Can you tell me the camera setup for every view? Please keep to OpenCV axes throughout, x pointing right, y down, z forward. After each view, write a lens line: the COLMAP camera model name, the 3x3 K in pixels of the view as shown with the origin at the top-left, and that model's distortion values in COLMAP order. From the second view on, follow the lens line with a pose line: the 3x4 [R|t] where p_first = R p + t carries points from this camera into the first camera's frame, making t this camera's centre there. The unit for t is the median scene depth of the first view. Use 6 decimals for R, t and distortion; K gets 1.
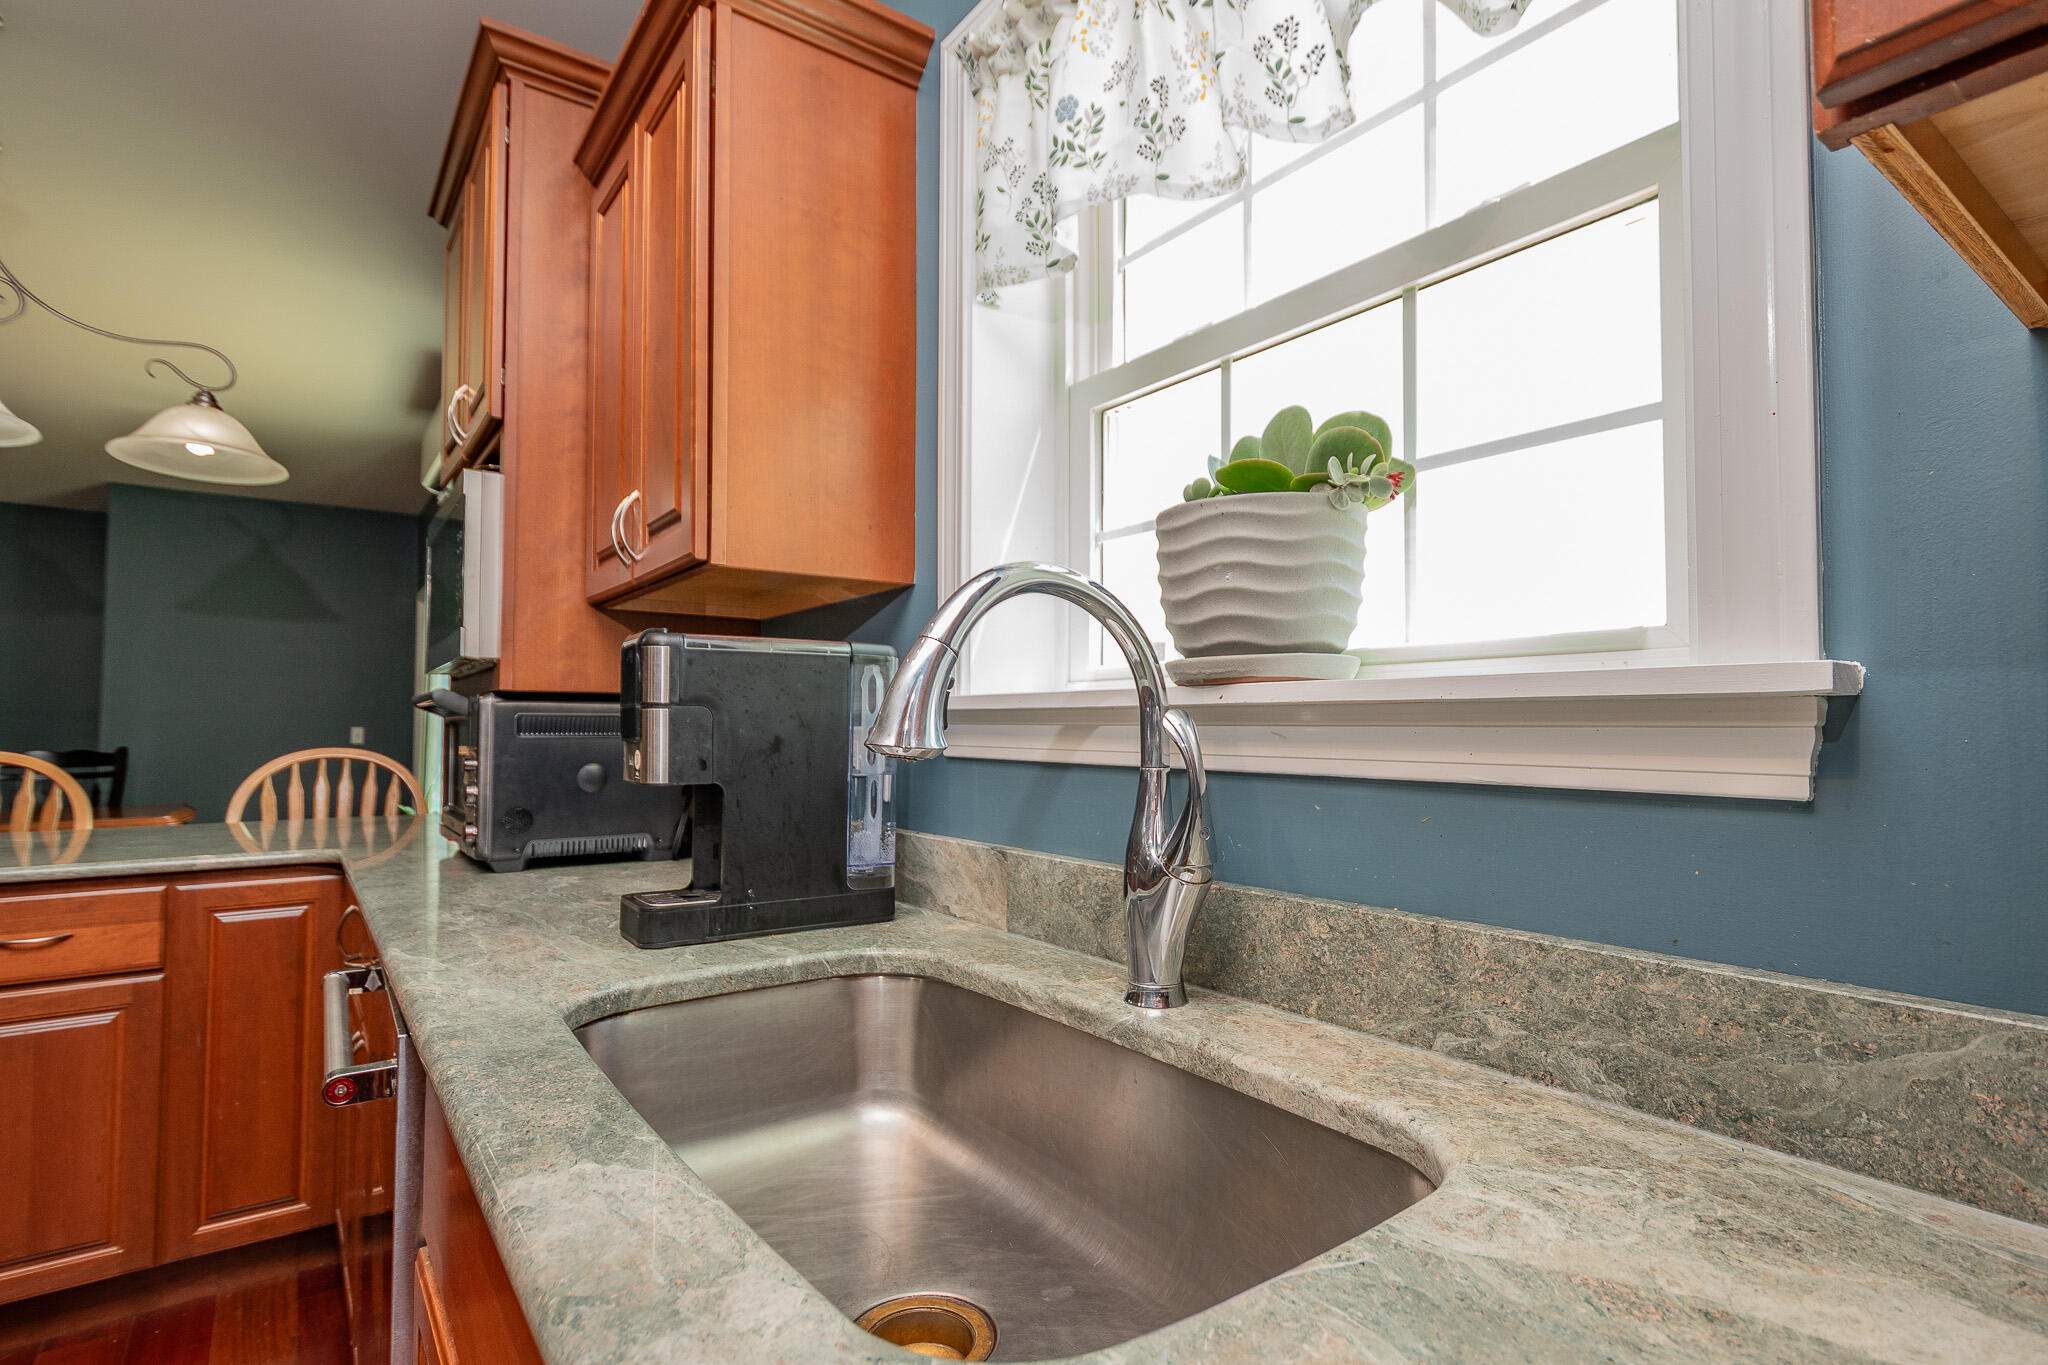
lens RADIAL K [[1009.4, 0, 1024.0], [0, 1009.4, 682.5], [0, 0, 1]] dist [0.011649, -0.000640]
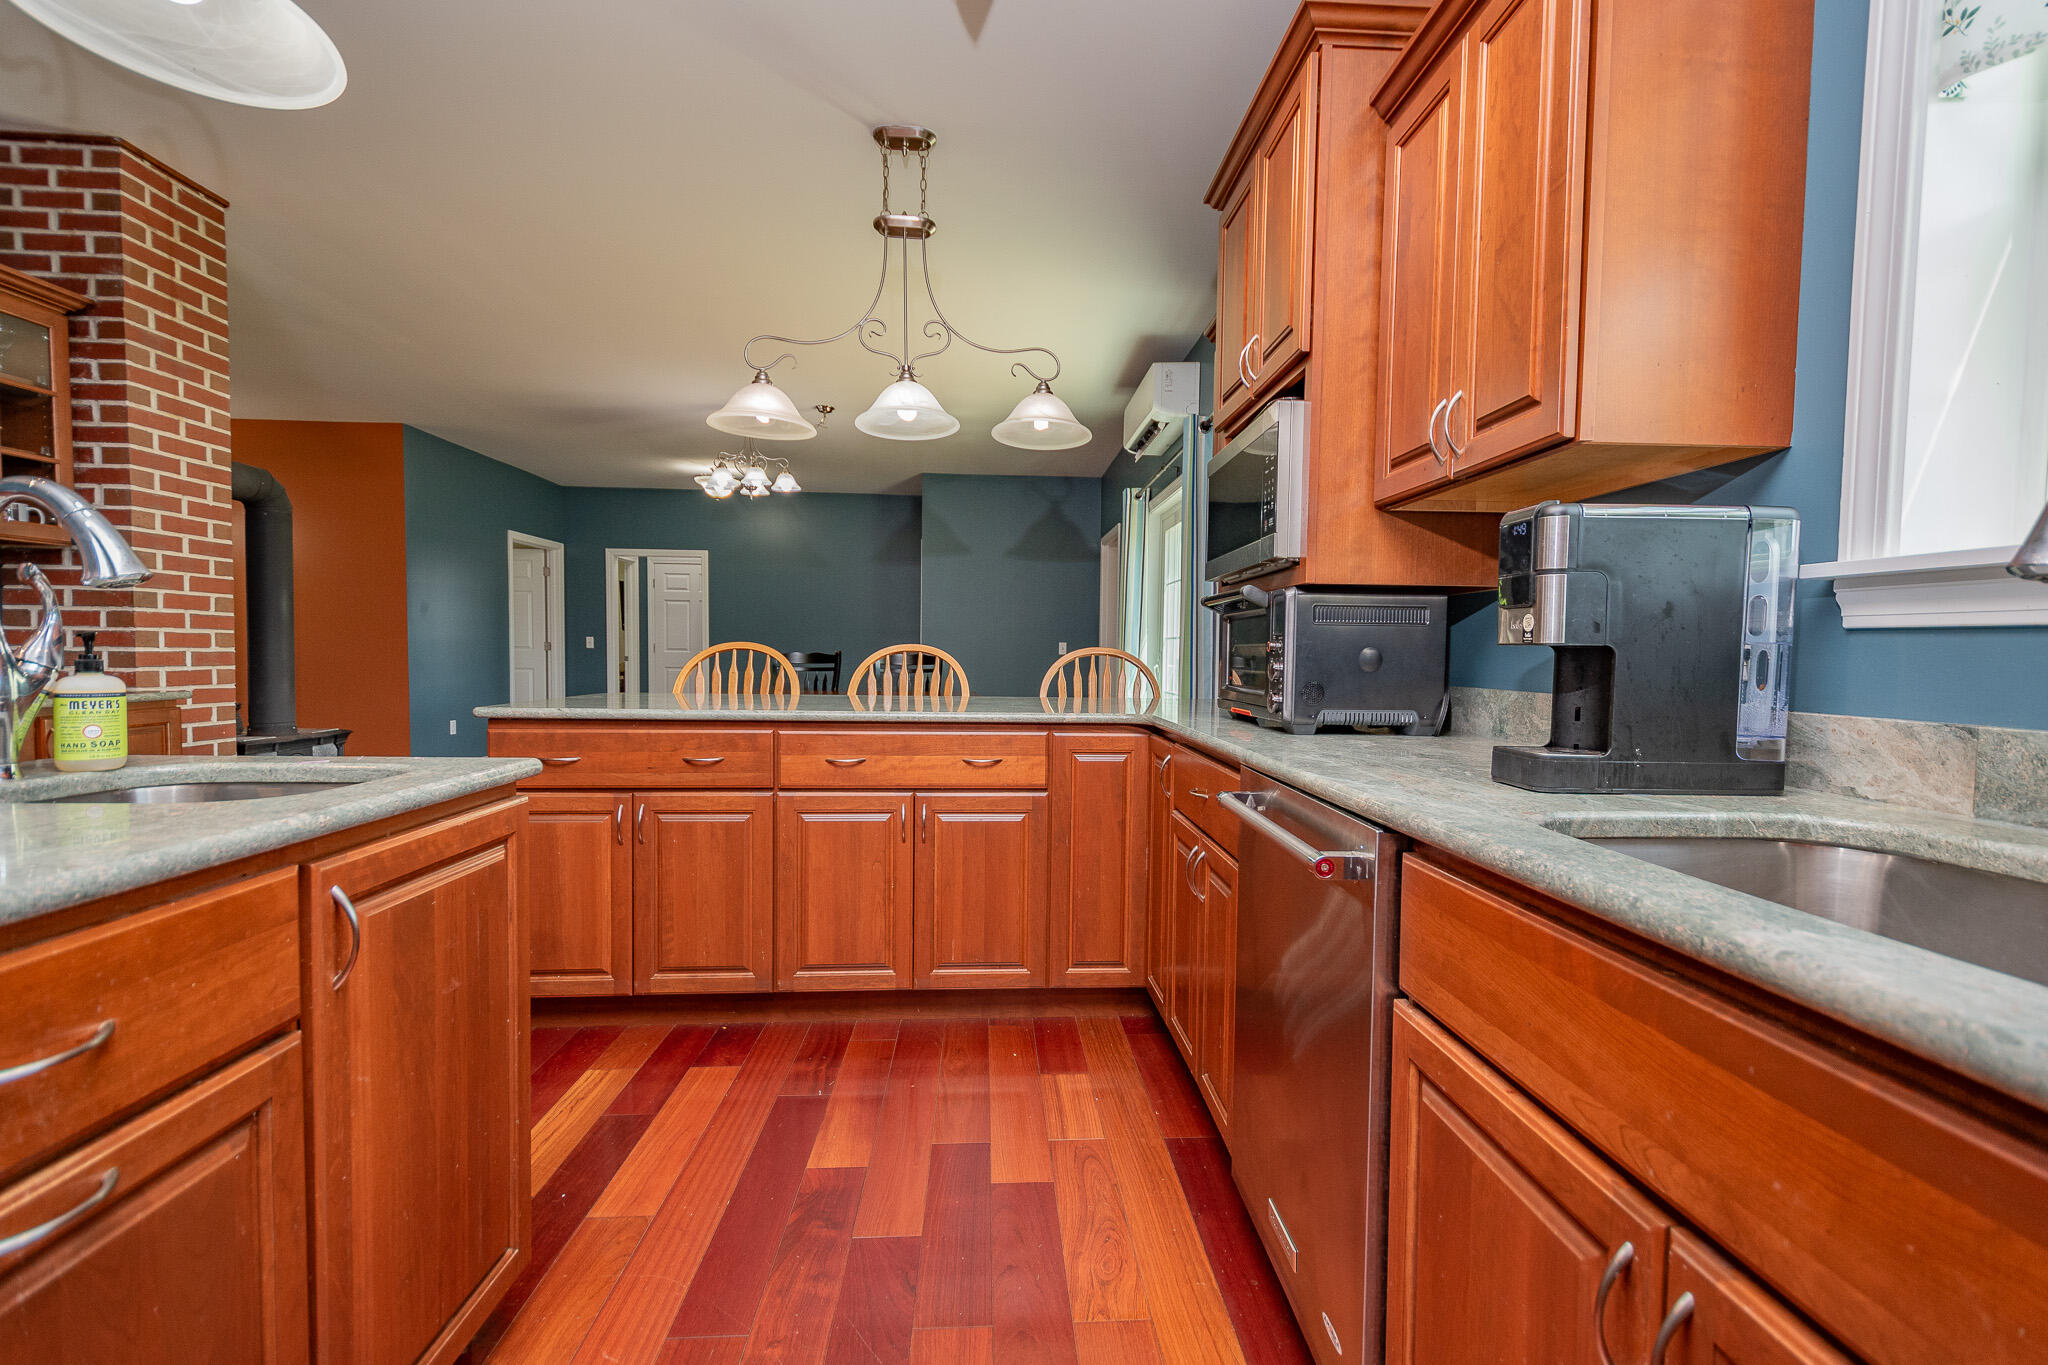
lens RADIAL K [[897.5, 0, 1039.6], [0, 897.5, 685.4], [0, 0, 1]] dist [0.017759, -0.005799]
pose [[0.843544, 0.031307, -0.536147, -0.210676], [0.011609, 0.997003, 0.076483, 0.044098], [0.536935, -0.070741, 0.840652, -0.079465]]
